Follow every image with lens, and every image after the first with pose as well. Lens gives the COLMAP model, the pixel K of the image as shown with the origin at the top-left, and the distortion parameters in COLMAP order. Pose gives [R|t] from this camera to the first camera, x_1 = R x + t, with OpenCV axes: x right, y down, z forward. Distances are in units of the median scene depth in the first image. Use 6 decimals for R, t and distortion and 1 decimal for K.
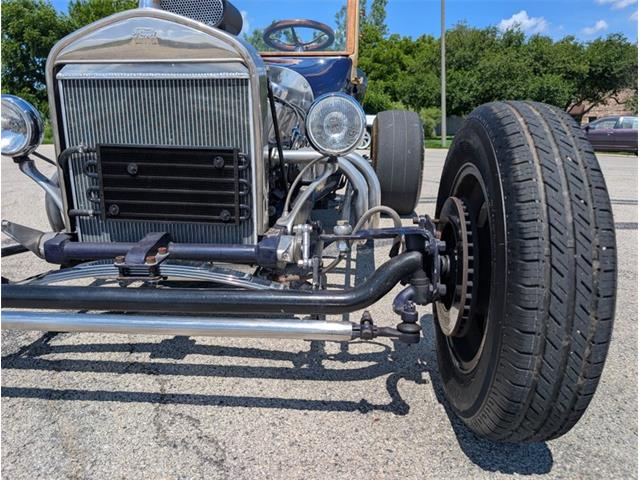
lens RADIAL K [[467.7, 0, 322.2], [0, 467.7, 238.5], [0, 0, 1]] dist [0.009129, -0.012809]
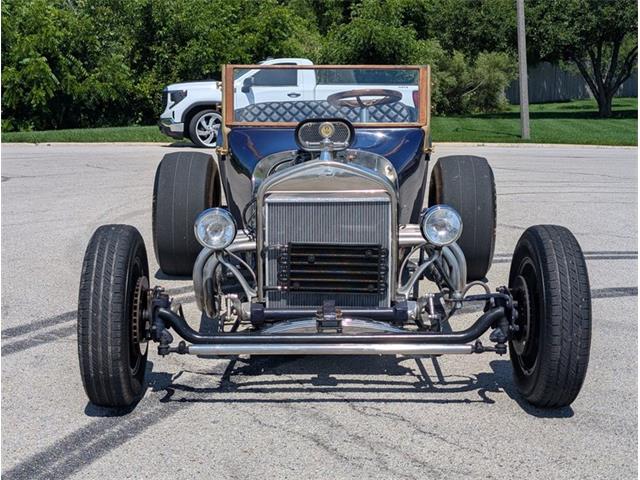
lens RADIAL K [[933.4, 0, 320.5], [0, 933.4, 243.0], [0, 0, 1]] dist [0.106172, 0.000000]
pose [[0.997756, -0.016010, 0.065016, -0.591632], [0.021408, 0.996303, -0.083196, 0.056005], [-0.063444, 0.084401, 0.994410, -2.092758]]
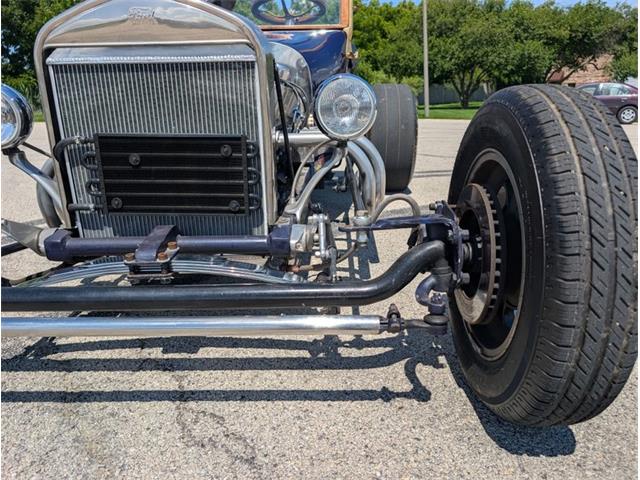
lens RADIAL K [[467.7, 0, 328.8], [0, 467.7, 244.1], [0, 0, 1]] dist [0.009129, -0.012809]
pose [[0.998398, -0.032579, 0.046262, -0.062927], [0.029328, 0.997165, 0.069289, -0.033453], [-0.048389, -0.067821, 0.996523, 0.023075]]
